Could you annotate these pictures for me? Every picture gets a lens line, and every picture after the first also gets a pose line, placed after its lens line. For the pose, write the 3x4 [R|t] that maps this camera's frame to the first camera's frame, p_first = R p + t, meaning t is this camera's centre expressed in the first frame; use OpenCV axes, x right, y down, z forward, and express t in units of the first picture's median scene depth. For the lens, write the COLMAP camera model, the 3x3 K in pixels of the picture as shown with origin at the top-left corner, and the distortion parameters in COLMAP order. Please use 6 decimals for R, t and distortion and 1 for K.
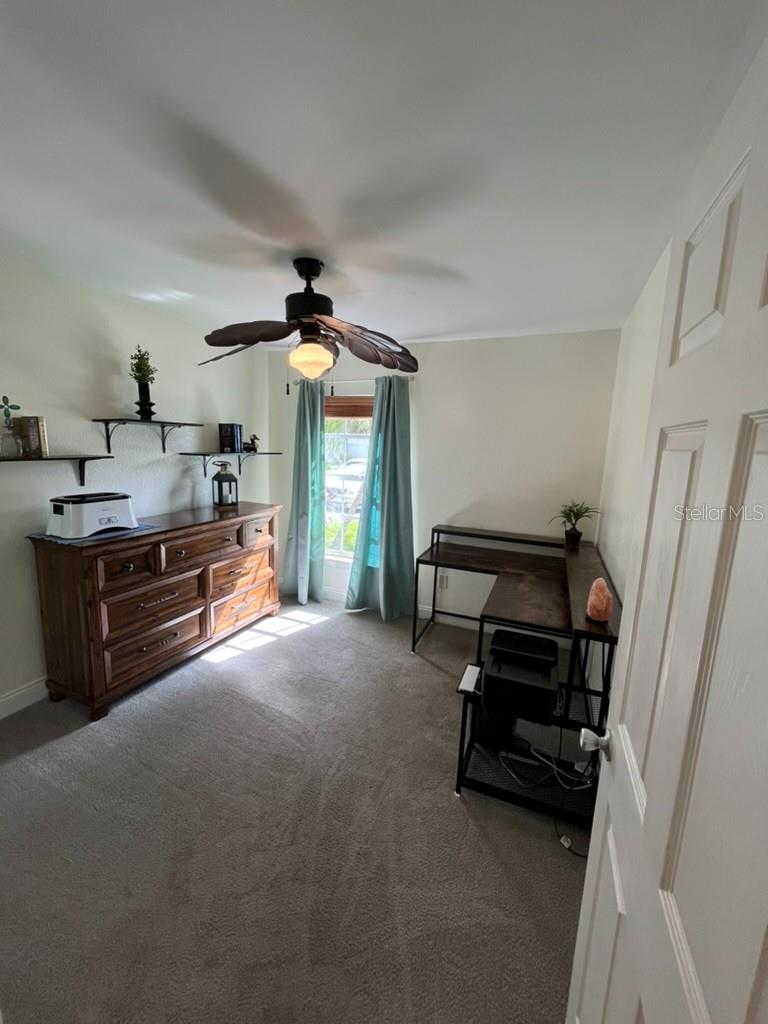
lens RADIAL K [[414.0, 0, 384.0], [0, 414.0, 512.0], [0, 0, 1]] dist [-0.001451, -0.000101]
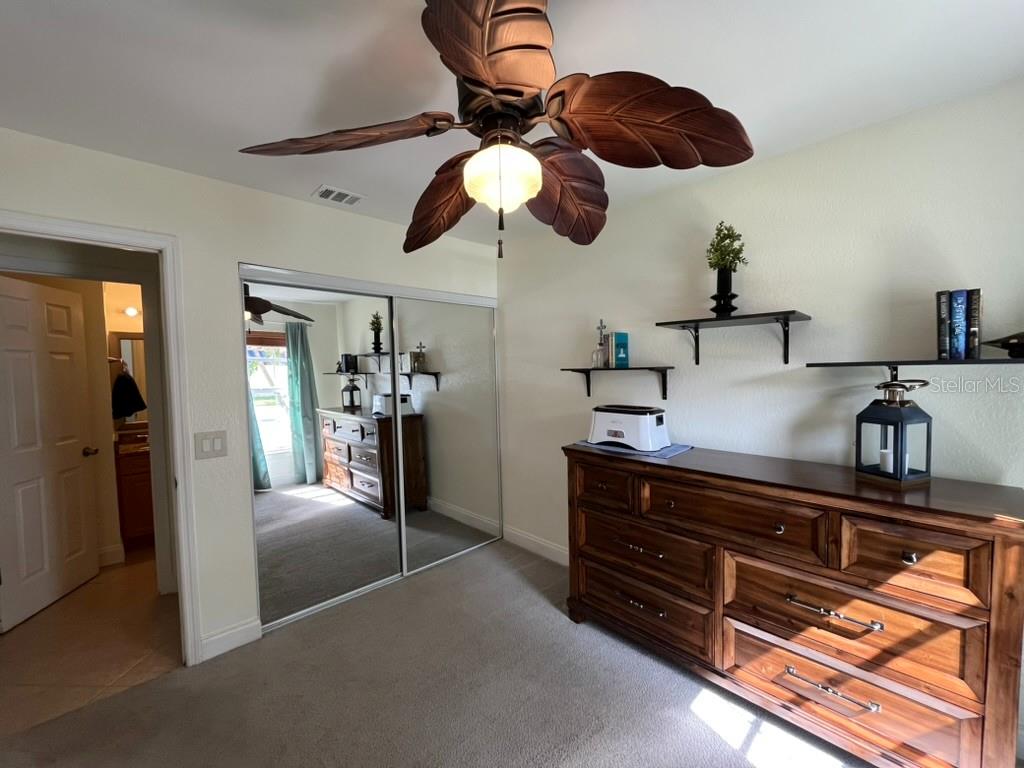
lens RADIAL K [[414.0, 0, 514.3], [0, 414.0, 385.8], [0, 0, 1]] dist [-0.001451, -0.000101]
pose [[-0.399711, 0.025498, -0.916286, 0.240694], [-0.141875, 0.985846, 0.089324, -0.116453], [0.905595, 0.165701, -0.390437, 0.959815]]
